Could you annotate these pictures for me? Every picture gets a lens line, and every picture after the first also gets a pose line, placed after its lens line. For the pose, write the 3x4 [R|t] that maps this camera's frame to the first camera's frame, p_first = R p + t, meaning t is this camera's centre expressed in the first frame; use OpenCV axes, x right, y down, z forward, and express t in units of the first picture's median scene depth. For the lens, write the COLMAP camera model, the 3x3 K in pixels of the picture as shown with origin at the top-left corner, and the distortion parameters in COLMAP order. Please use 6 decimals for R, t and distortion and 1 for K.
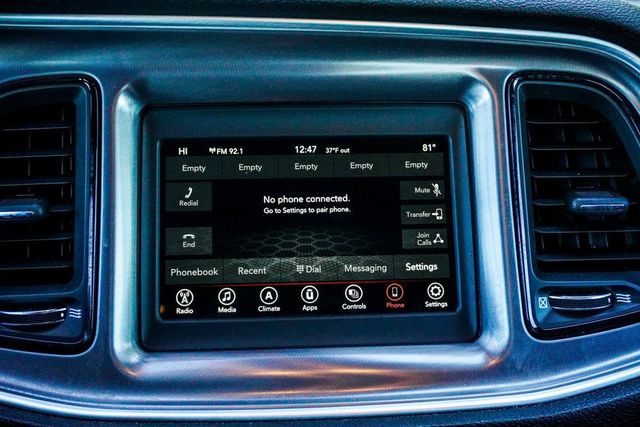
lens RADIAL K [[750.0, 0, 319.0], [0, 750.0, 219.1], [0, 0, 1]] dist [-0.008347, 0.000000]
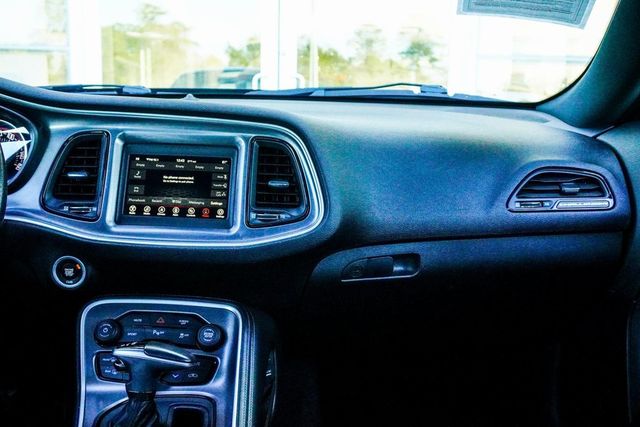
lens RADIAL K [[708.9, 0, 317.3], [0, 708.9, 215.9], [0, 0, 1]] dist [-0.006466, 0.000000]
pose [[0.995313, 0.055281, -0.079347, 0.741028], [-0.062735, 0.993522, -0.094755, 0.345085], [0.073595, 0.099289, 0.992333, -1.638723]]
